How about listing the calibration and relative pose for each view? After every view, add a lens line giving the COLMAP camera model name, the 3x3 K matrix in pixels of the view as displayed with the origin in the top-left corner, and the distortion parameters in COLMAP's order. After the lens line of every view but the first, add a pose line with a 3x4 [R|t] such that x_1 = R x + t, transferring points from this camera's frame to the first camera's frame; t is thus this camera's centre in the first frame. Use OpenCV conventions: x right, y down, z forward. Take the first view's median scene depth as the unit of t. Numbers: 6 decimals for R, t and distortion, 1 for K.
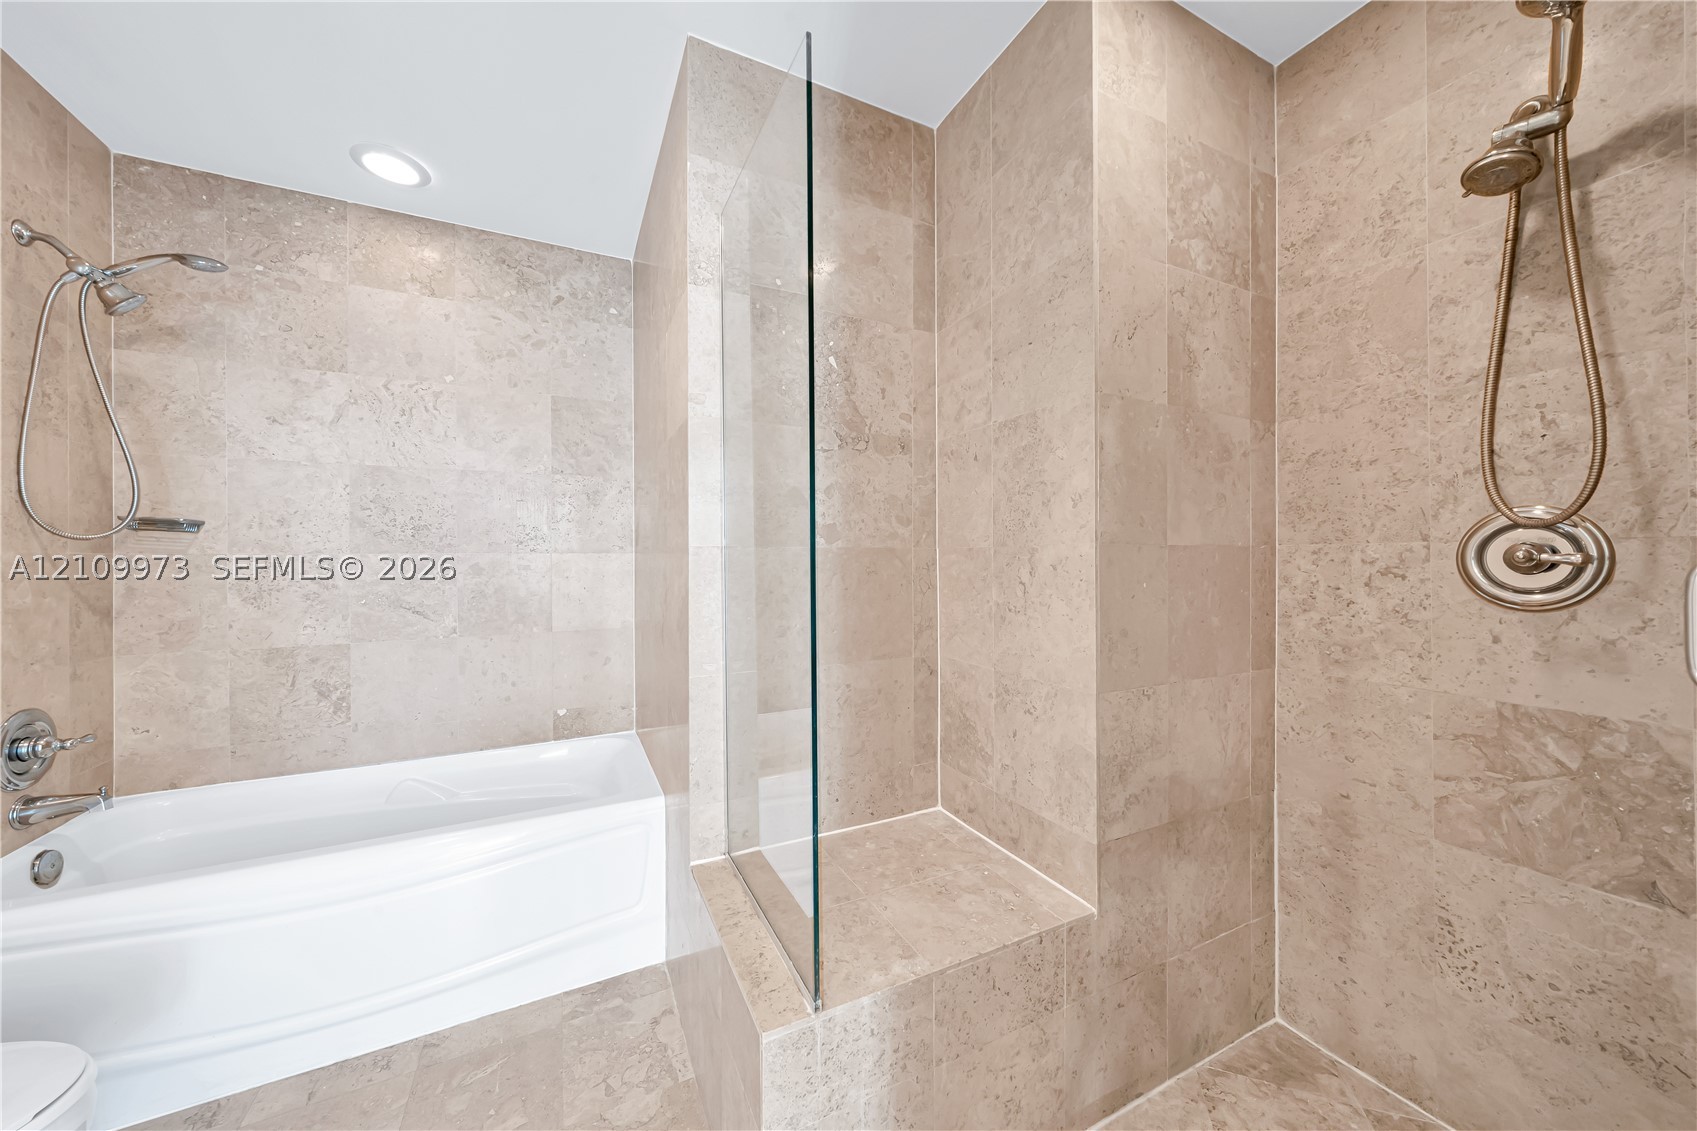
lens RADIAL K [[582.4, 0, 838.8], [0, 582.4, 566.0], [0, 0, 1]] dist [-0.005096, 0.000067]
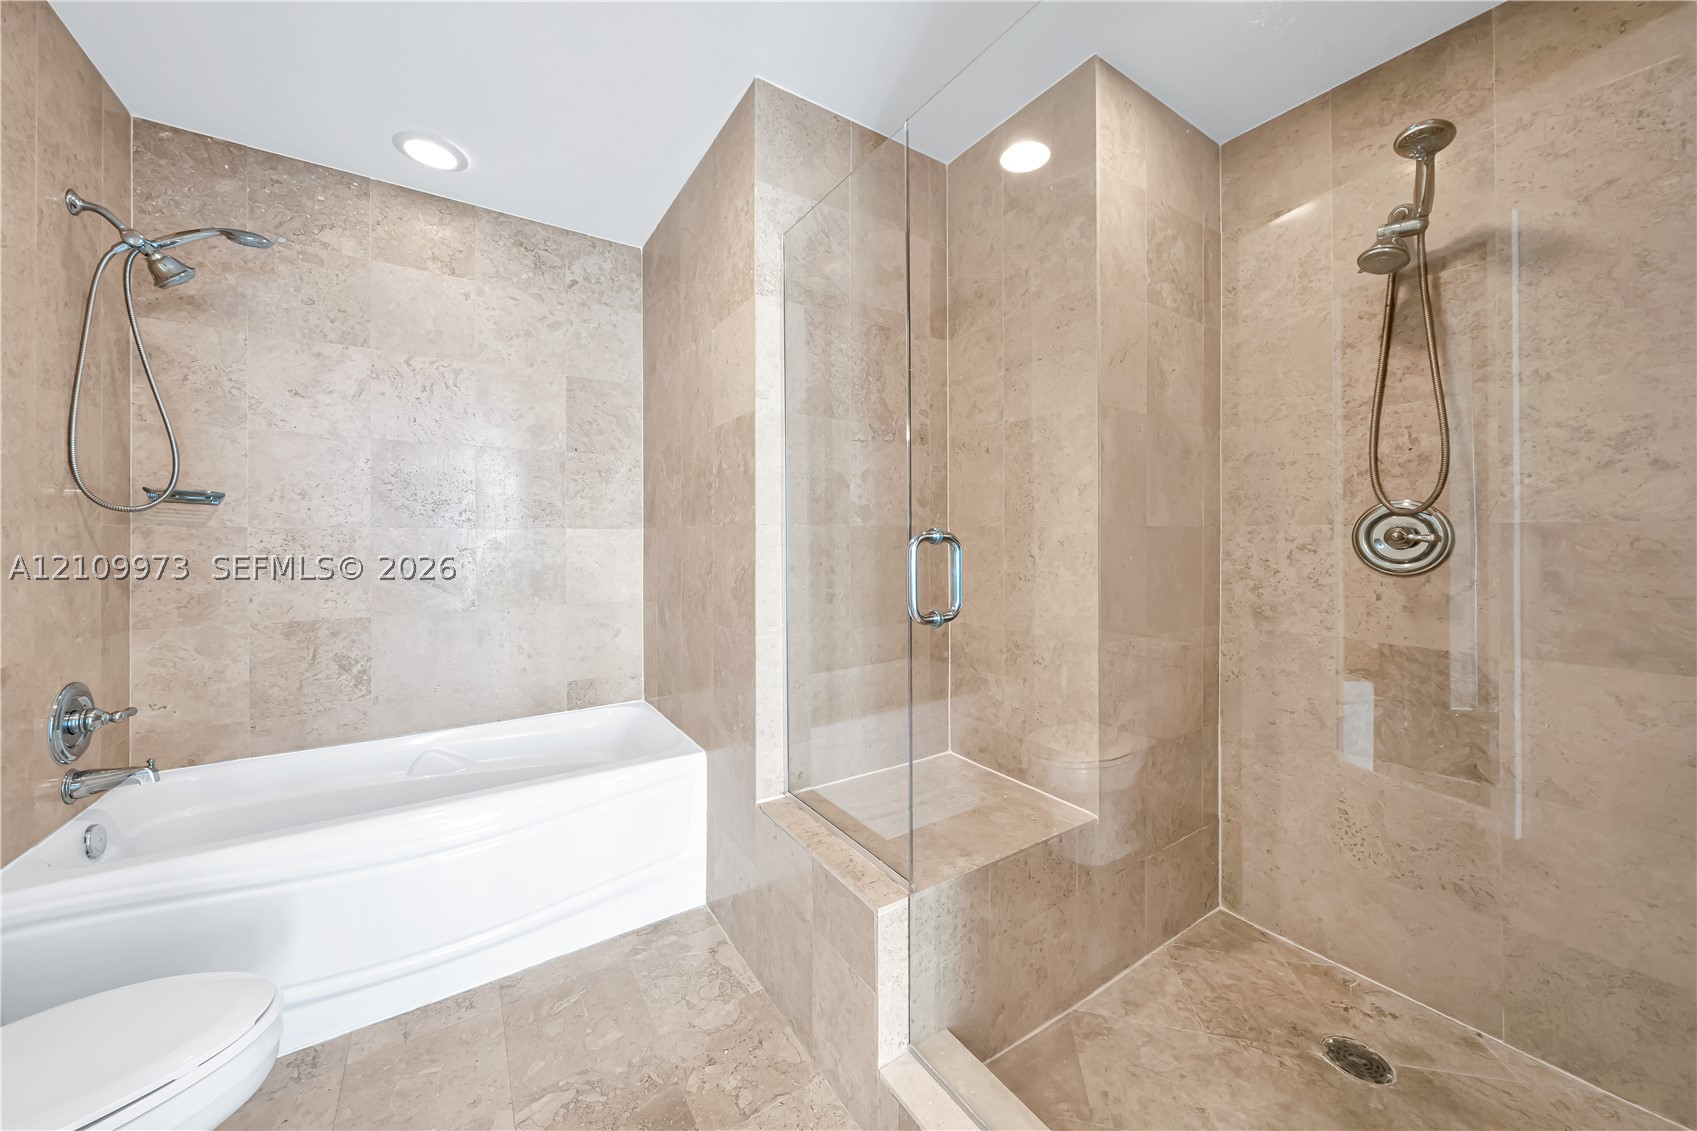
lens RADIAL K [[588.9, 0, 846.2], [0, 588.9, 539.7], [0, 0, 1]] dist [-0.005609, -0.000178]
pose [[0.991736, 0.004838, 0.128201, -0.214760], [-0.004061, 0.999972, -0.006315, 0.004117], [-0.128228, 0.005742, 0.991728, -0.157148]]
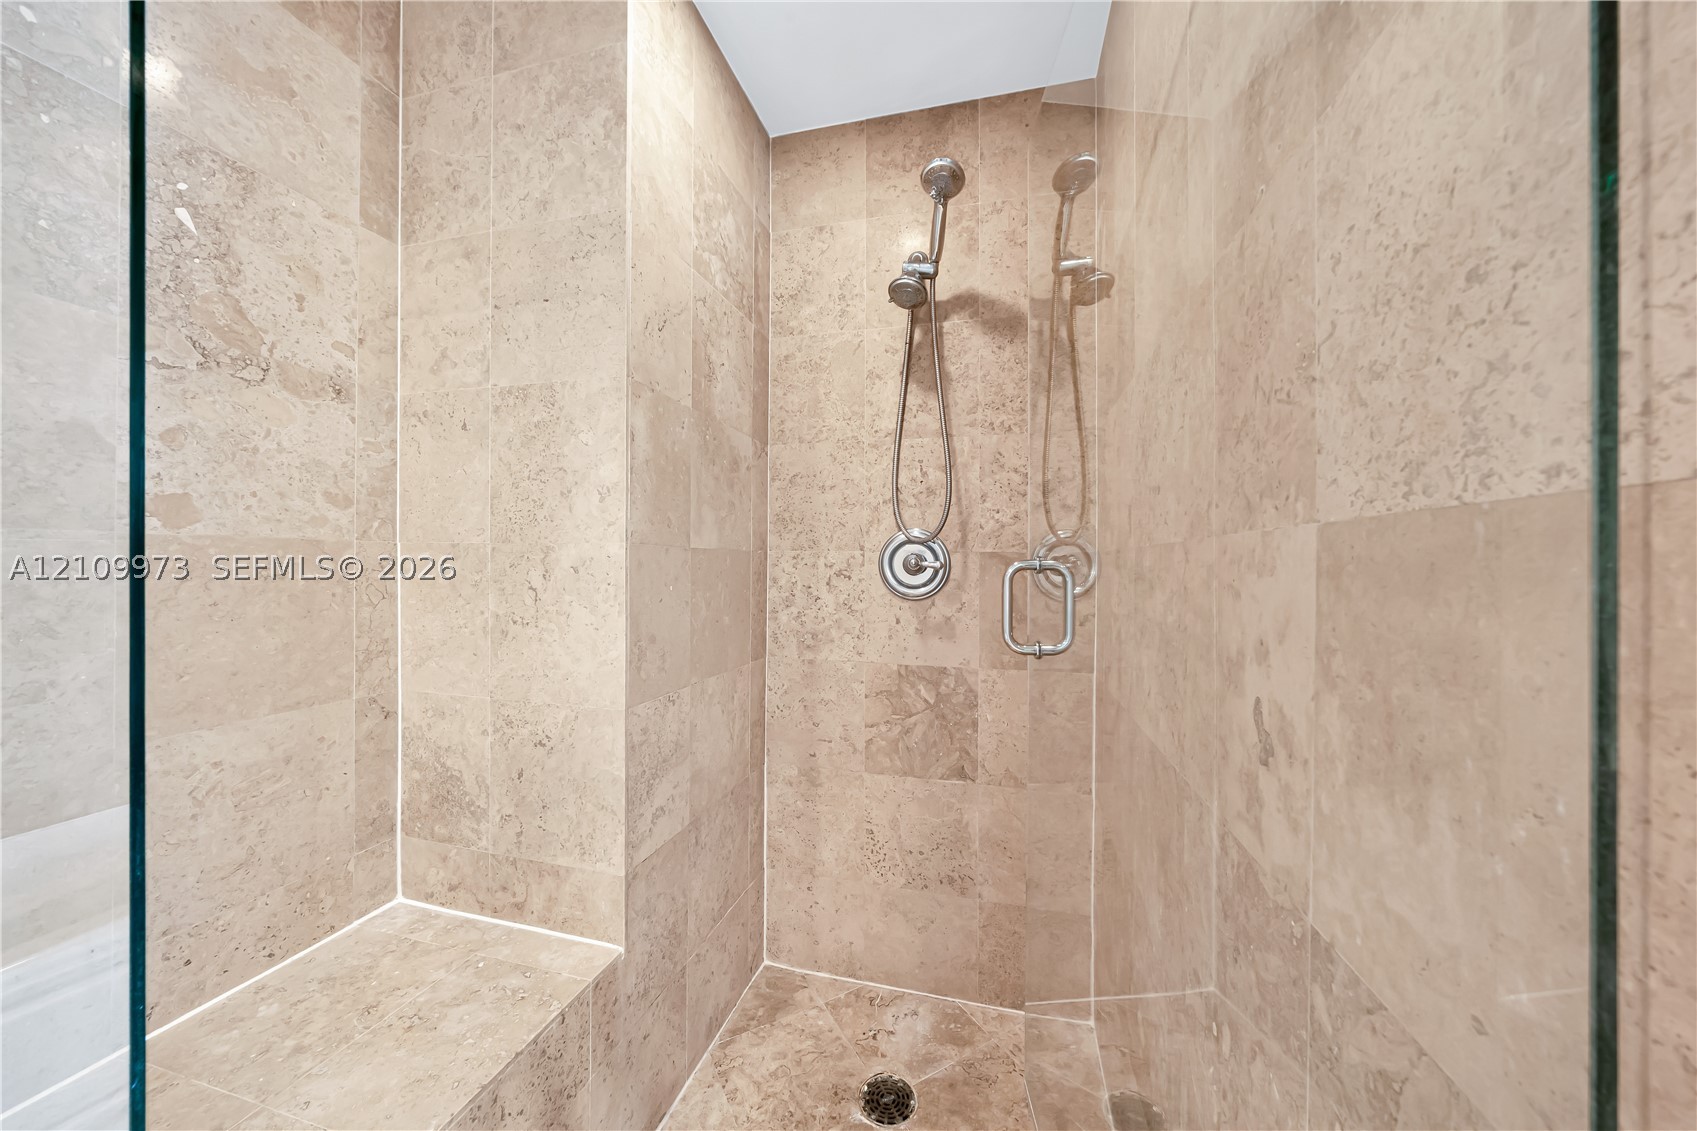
lens RADIAL K [[585.0, 0, 858.8], [0, 585.0, 566.4], [0, 0, 1]] dist [0.005019, -0.004287]
pose [[0.651859, 0.007033, 0.758308, -0.011834], [-0.006126, 0.999973, -0.004008, -0.001166], [-0.758316, -0.002033, 0.651884, 0.105480]]
